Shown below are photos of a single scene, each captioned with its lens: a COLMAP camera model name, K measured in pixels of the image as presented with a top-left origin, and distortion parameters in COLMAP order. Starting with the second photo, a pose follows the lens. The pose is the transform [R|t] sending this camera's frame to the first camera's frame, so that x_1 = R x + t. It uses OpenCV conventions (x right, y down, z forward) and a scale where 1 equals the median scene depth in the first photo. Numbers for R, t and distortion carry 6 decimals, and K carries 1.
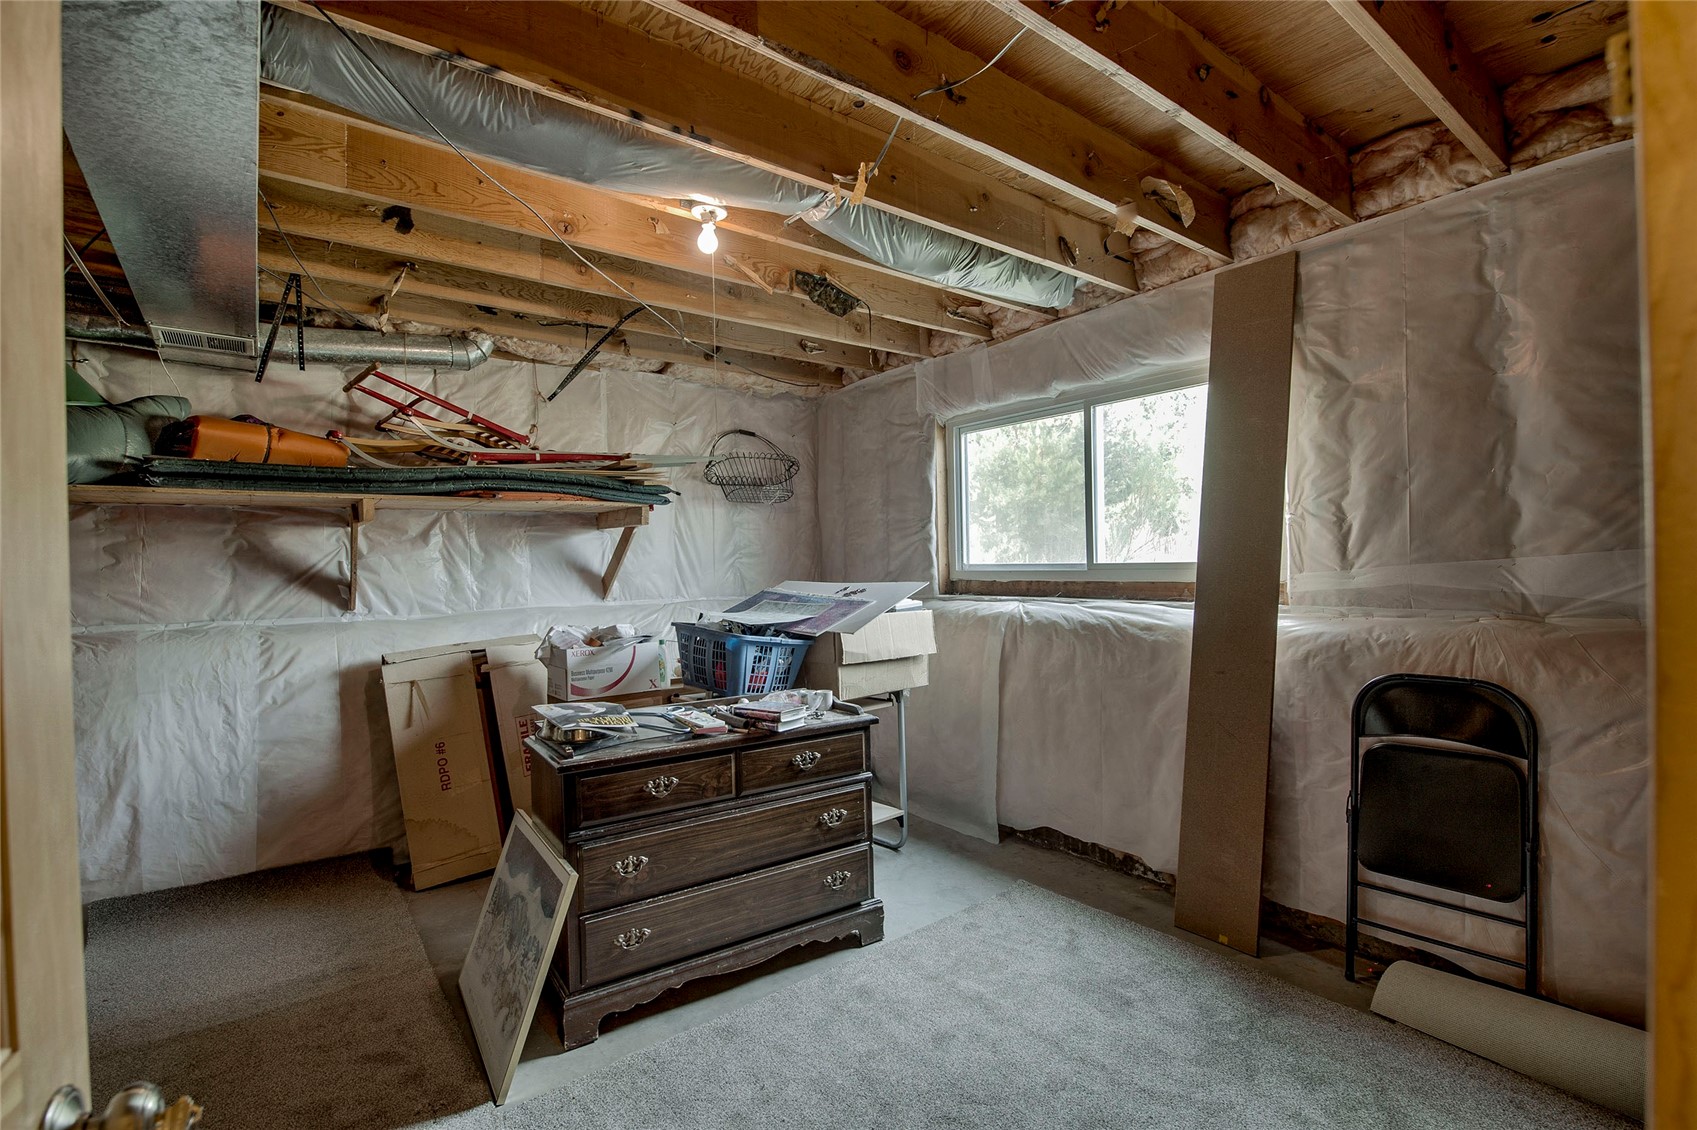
lens RADIAL K [[749.1, 0, 841.3], [0, 749.1, 569.6], [0, 0, 1]] dist [0.000613, -0.000257]
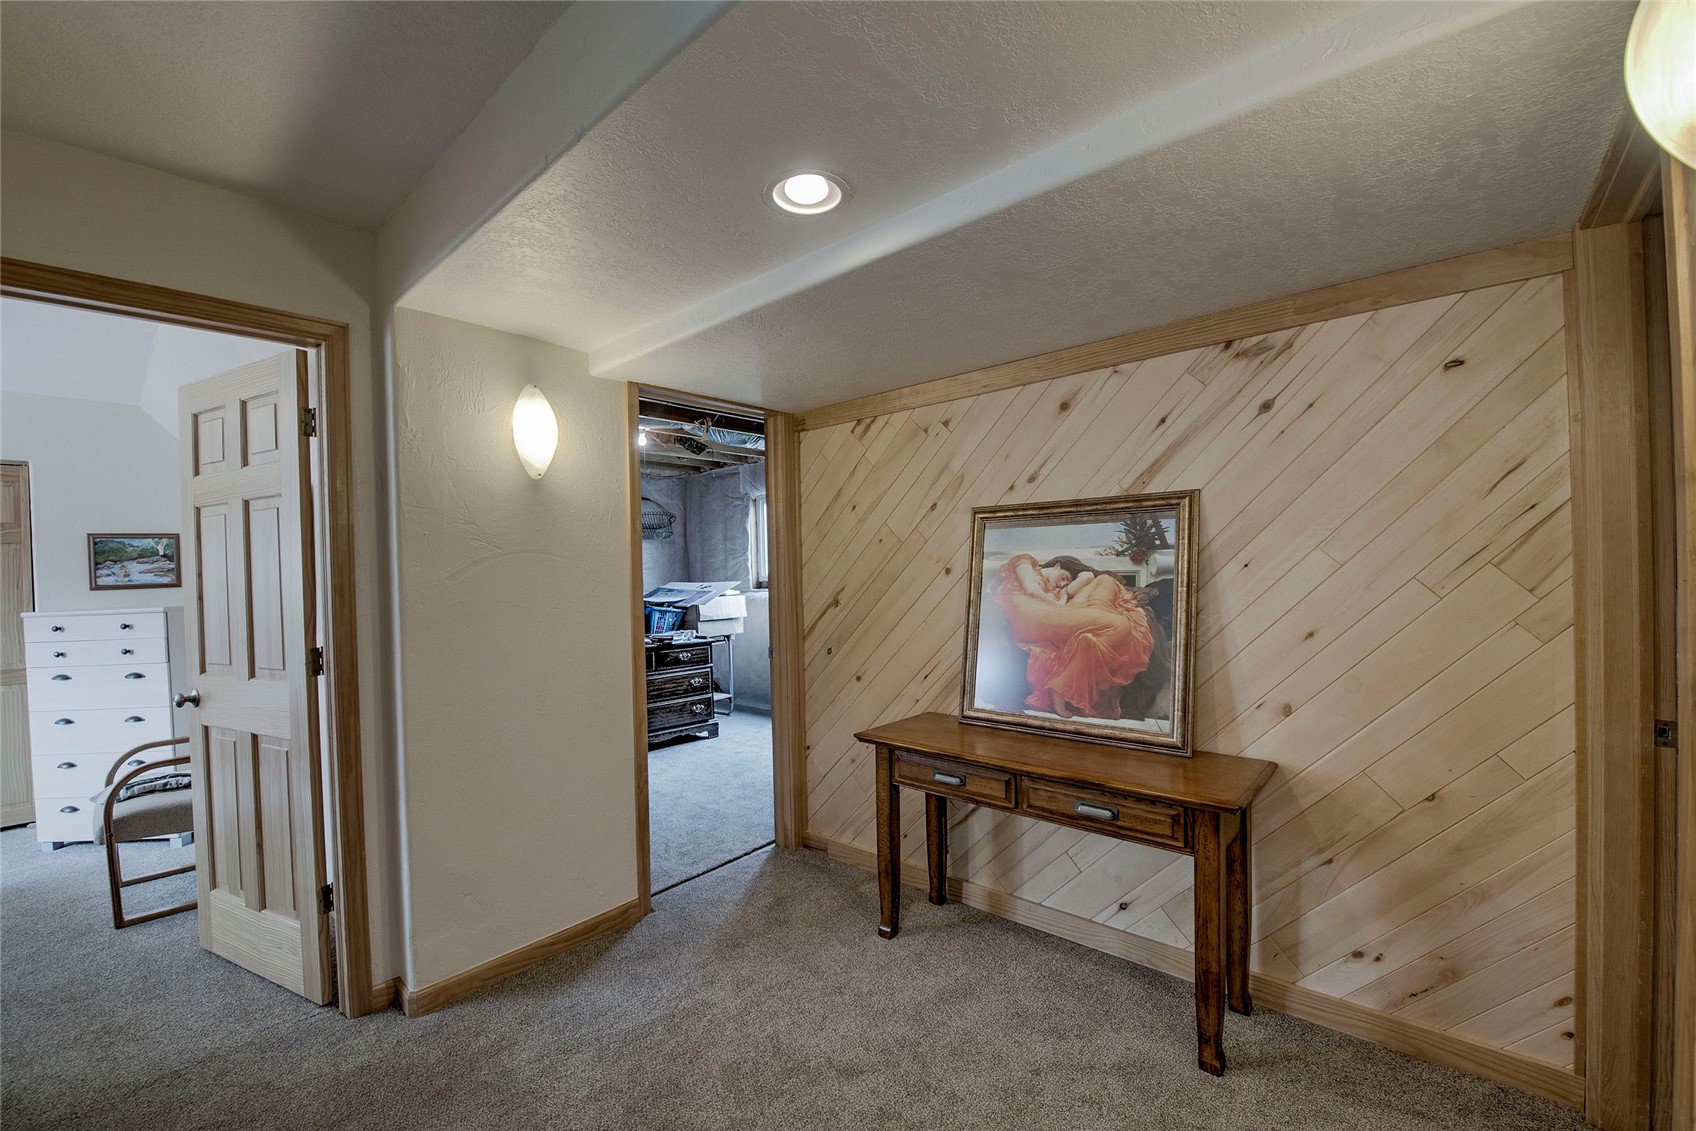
lens RADIAL K [[681.3, 0, 828.0], [0, 681.3, 579.9], [0, 0, 1]] dist [-0.015240, -0.001301]
pose [[0.983548, -0.004445, 0.180590, 0.009487], [0.003139, 0.999967, 0.007516, -0.002635], [-0.180617, -0.006825, 0.983530, -0.916932]]
